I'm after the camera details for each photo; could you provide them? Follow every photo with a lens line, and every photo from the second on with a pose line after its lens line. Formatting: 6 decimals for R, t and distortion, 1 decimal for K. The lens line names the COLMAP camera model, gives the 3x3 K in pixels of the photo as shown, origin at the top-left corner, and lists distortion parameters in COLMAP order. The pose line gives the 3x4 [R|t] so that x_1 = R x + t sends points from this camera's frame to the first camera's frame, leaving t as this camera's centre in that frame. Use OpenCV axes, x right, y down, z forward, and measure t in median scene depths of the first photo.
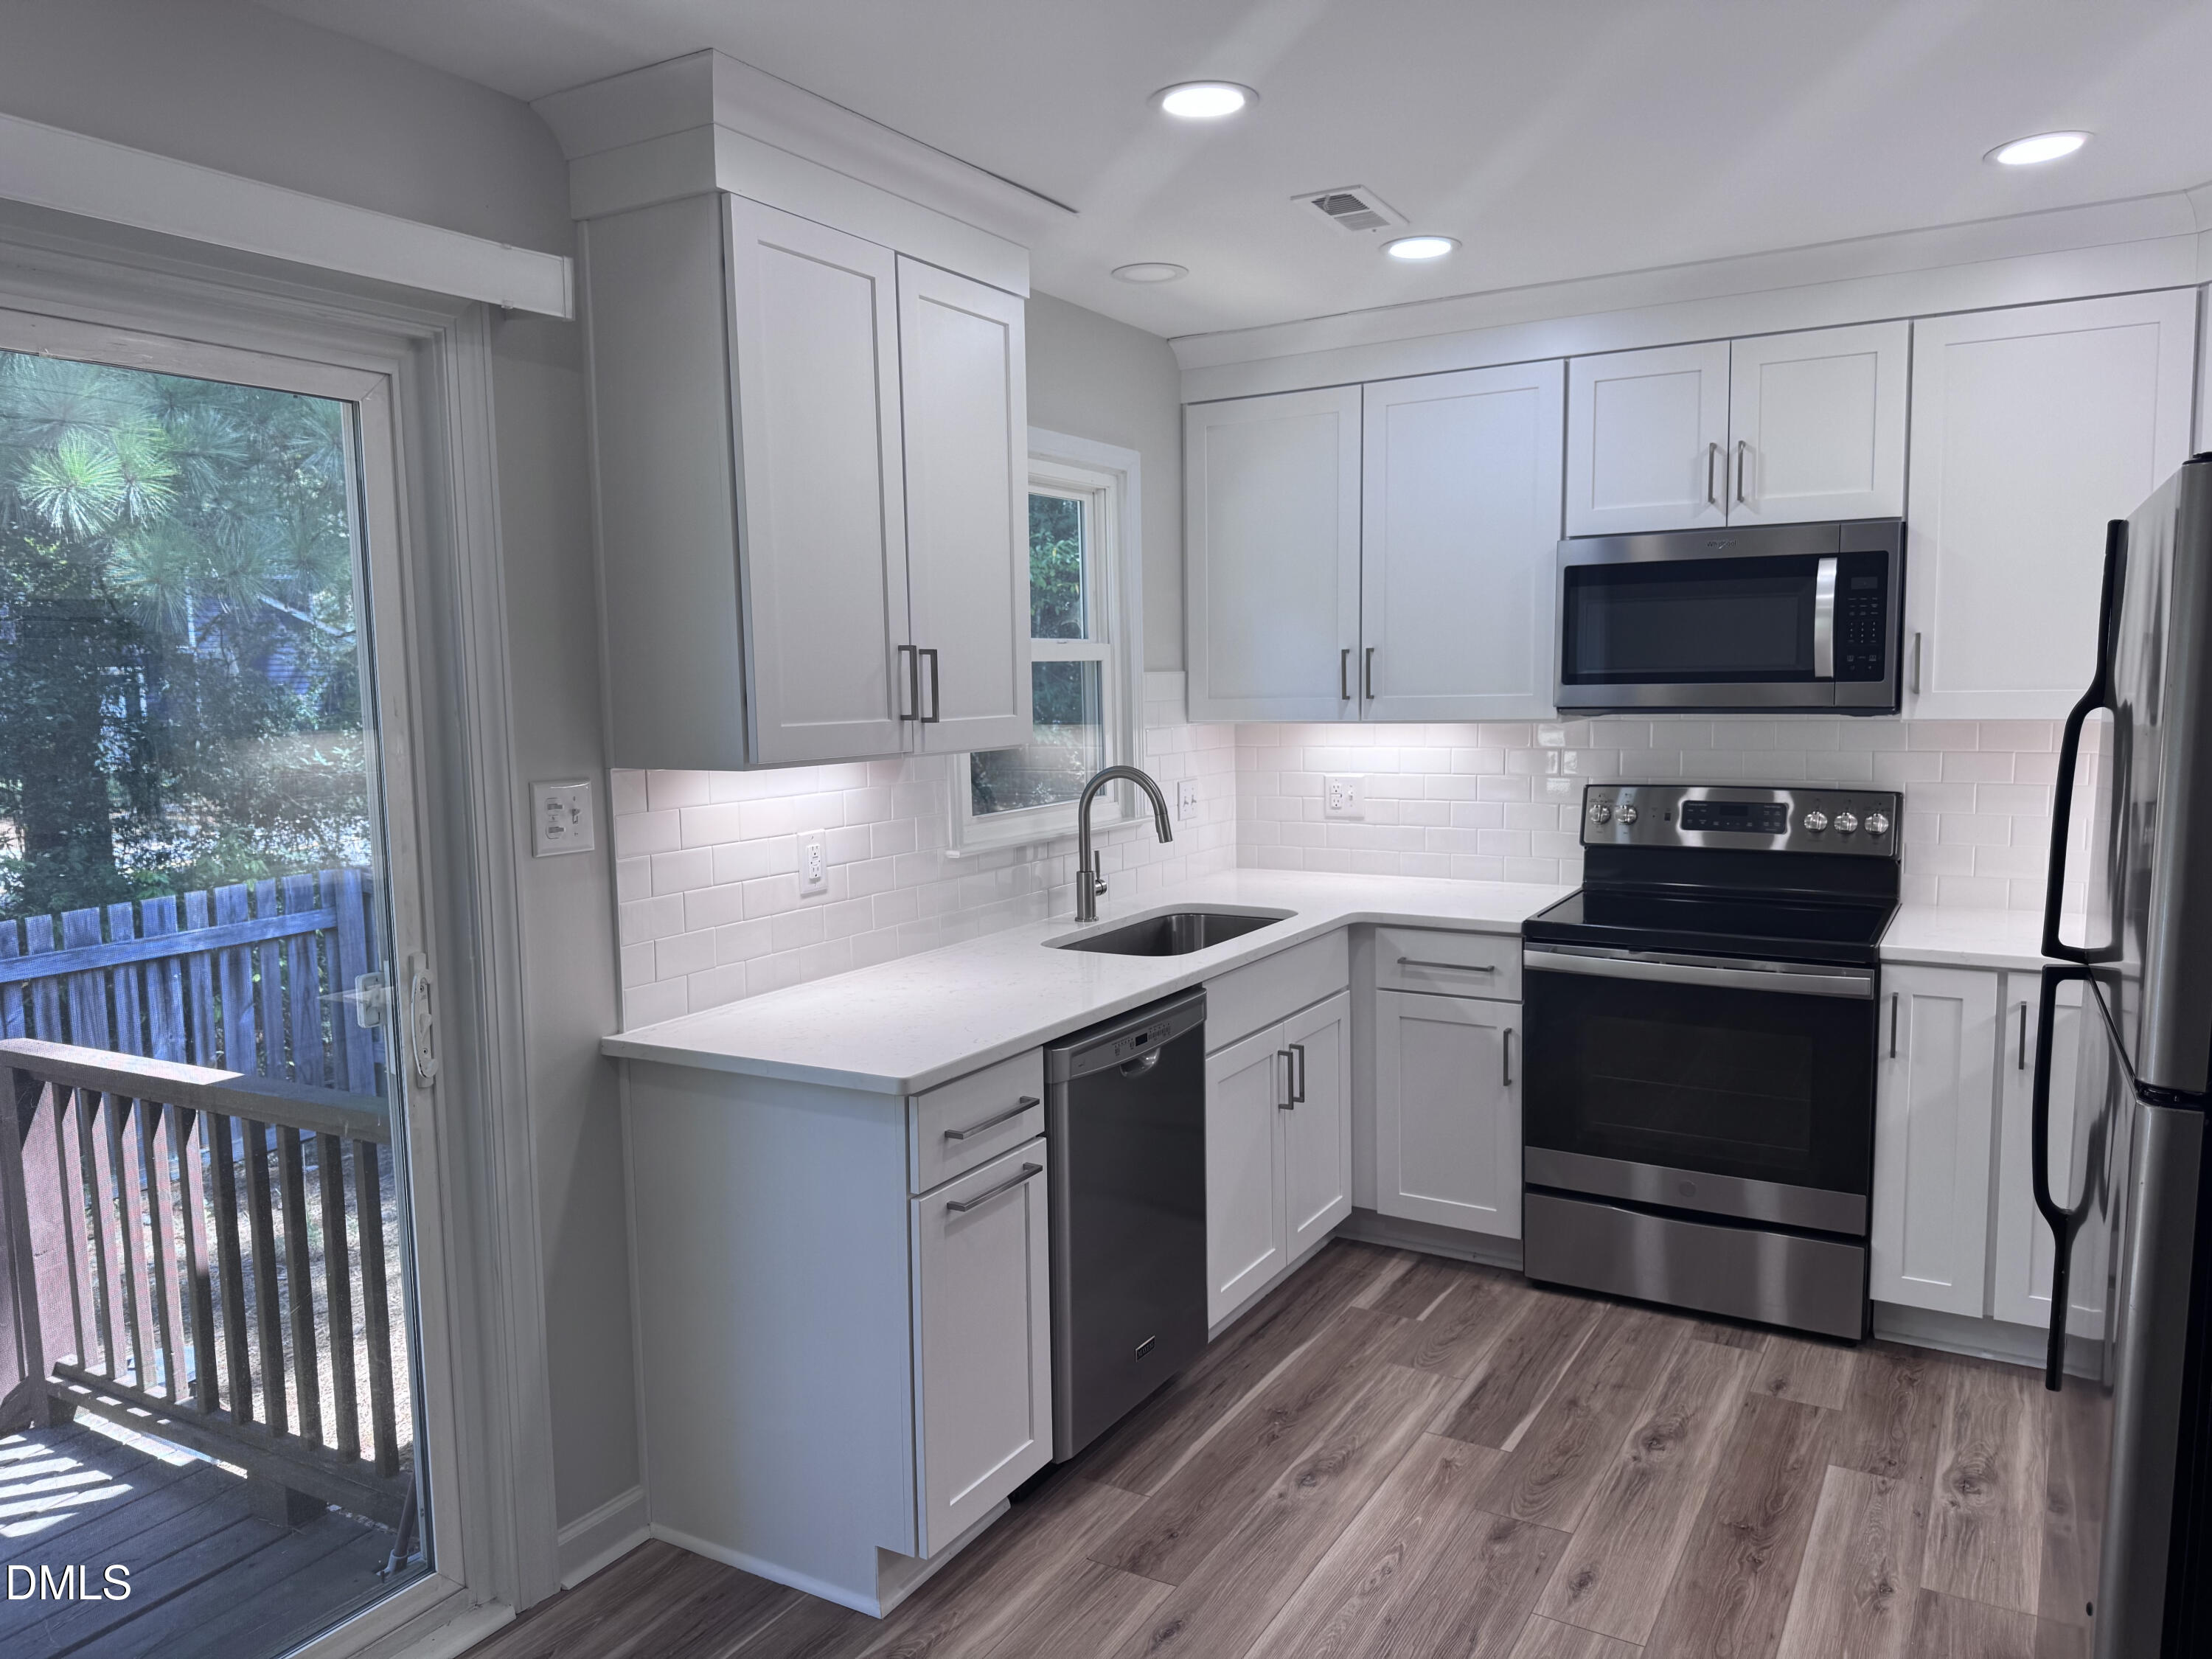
lens RADIAL K [[1564.8, 0, 1106.0], [0, 1564.8, 829.5], [0, 0, 1]] dist [-0.003735, 0.001360]
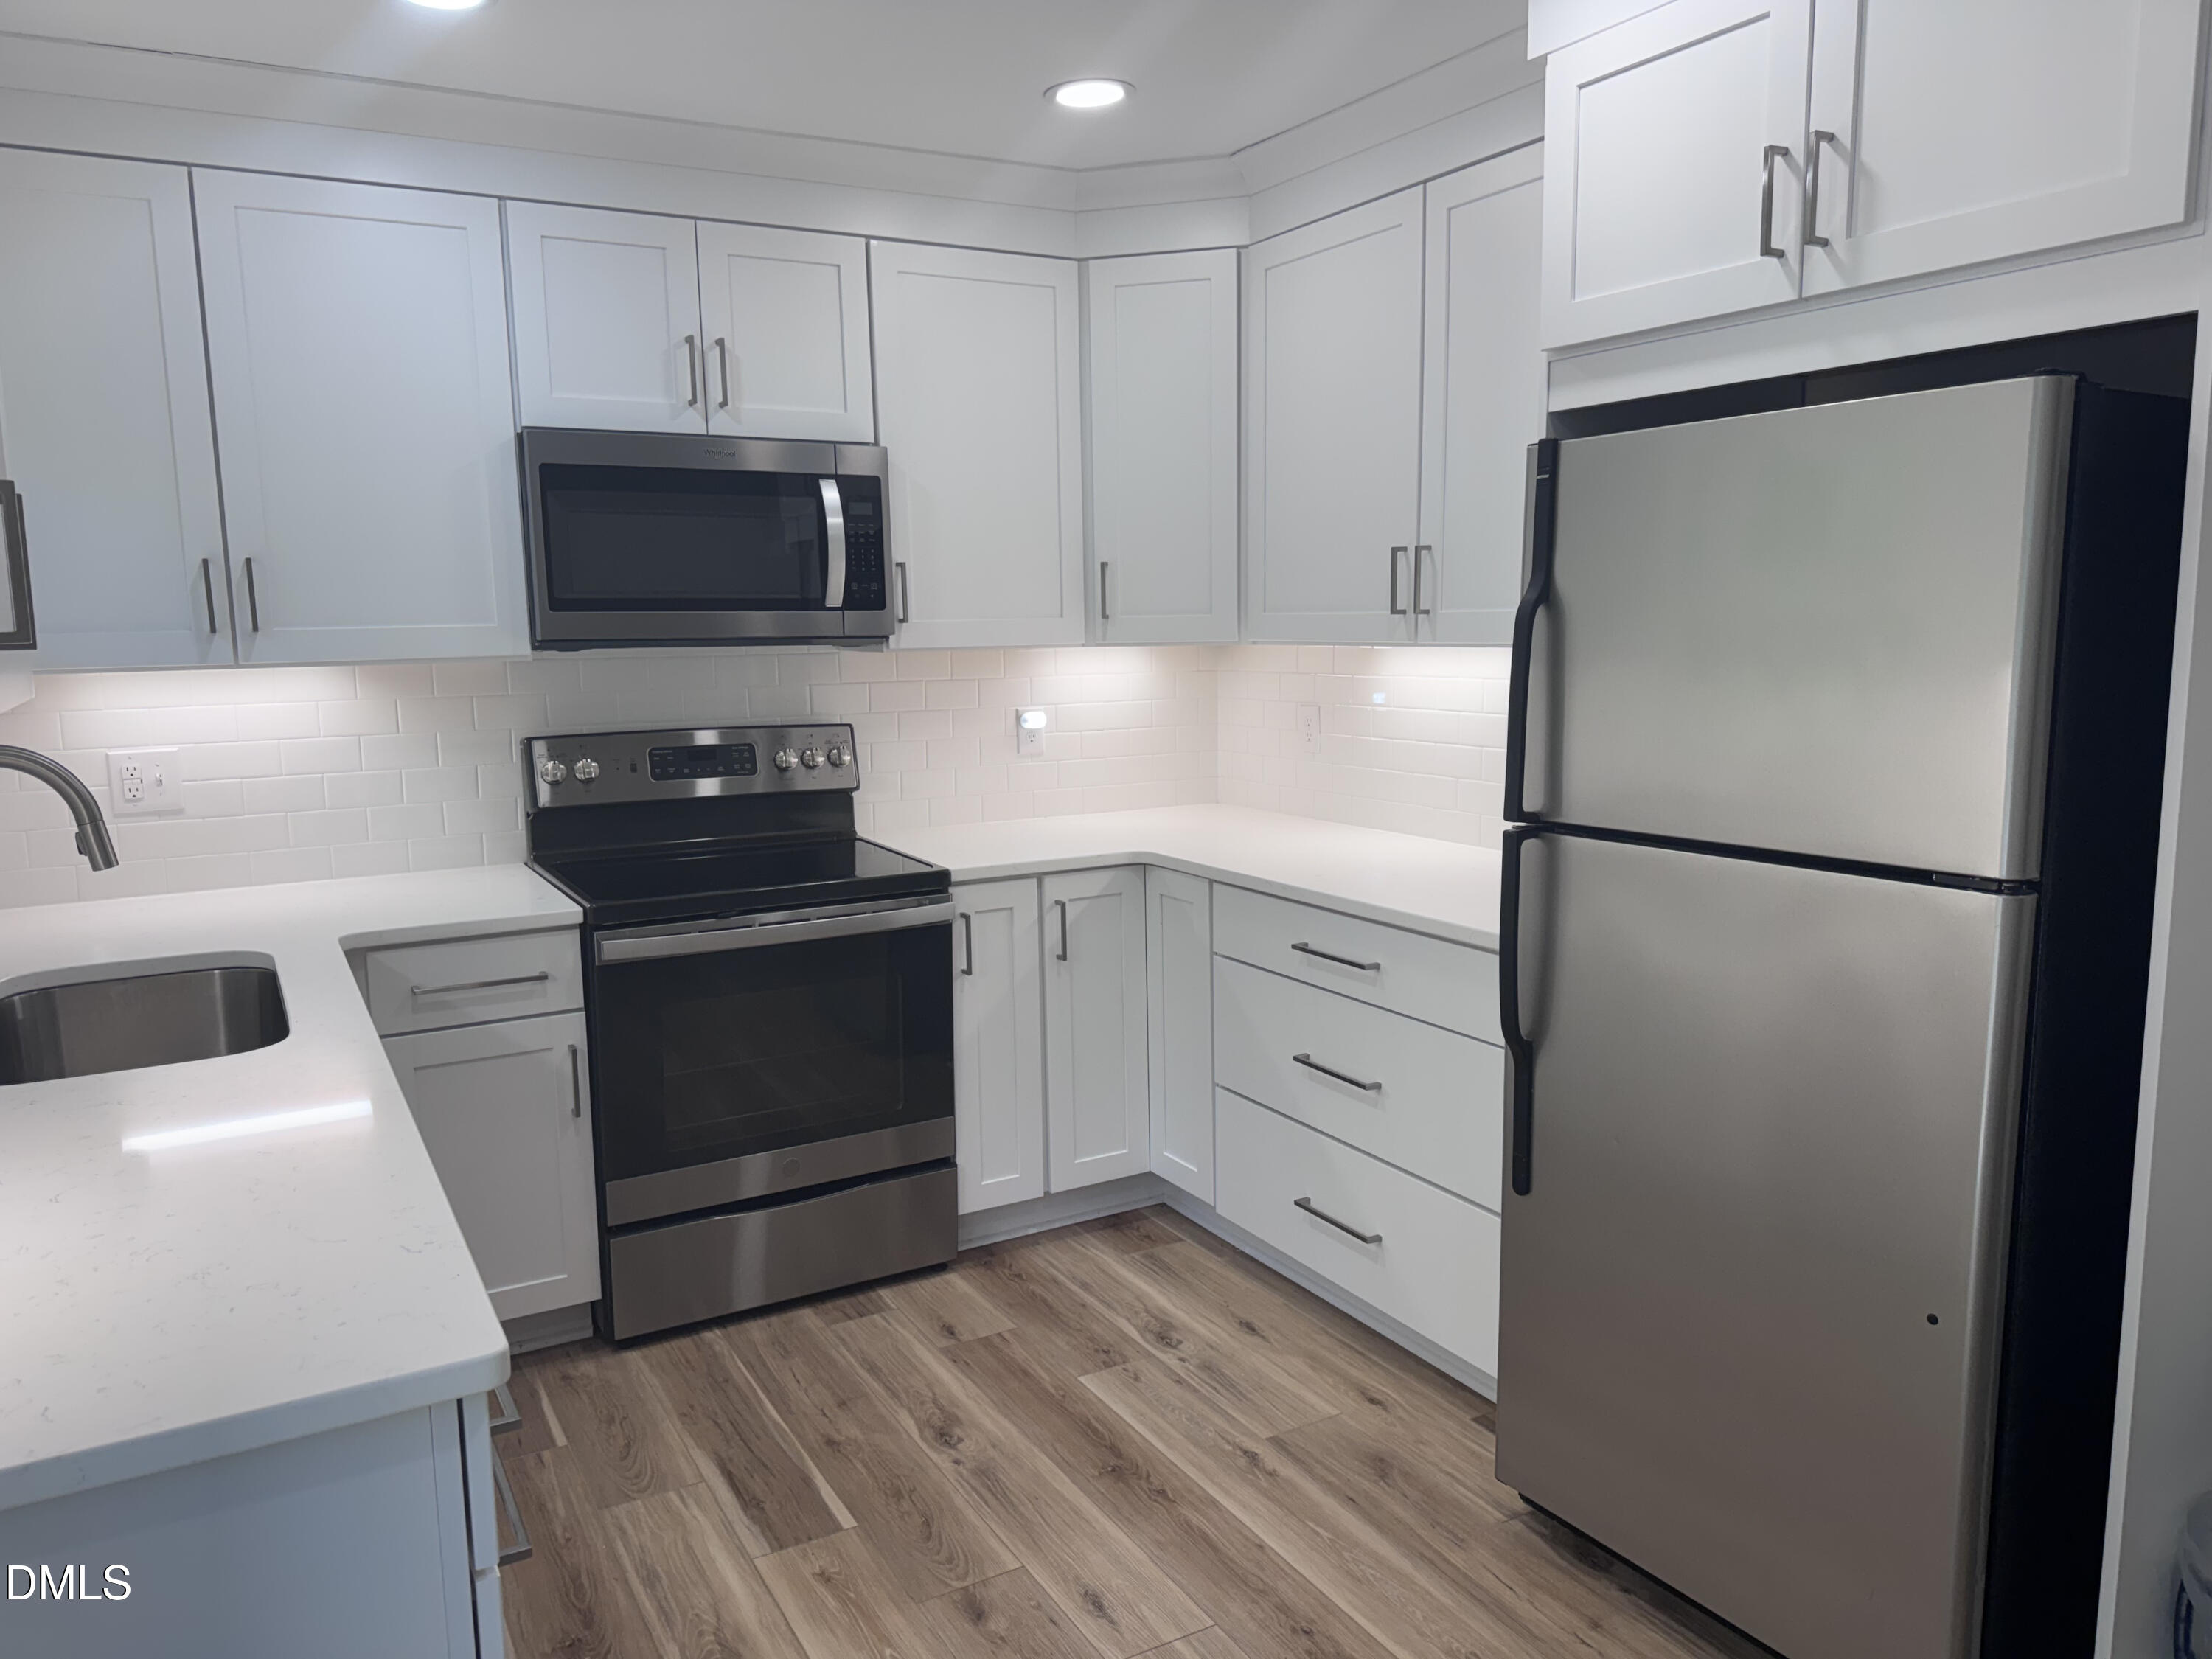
lens RADIAL K [[1569.6, 0, 1106.0], [0, 1569.6, 829.5], [0, 0, 1]] dist [0.179702, -0.350717]
pose [[0.495936, -0.117842, 0.860326, -0.317858], [0.090388, 0.992373, 0.083825, -0.027681], [-0.863642, 0.036191, 0.502805, 0.375822]]
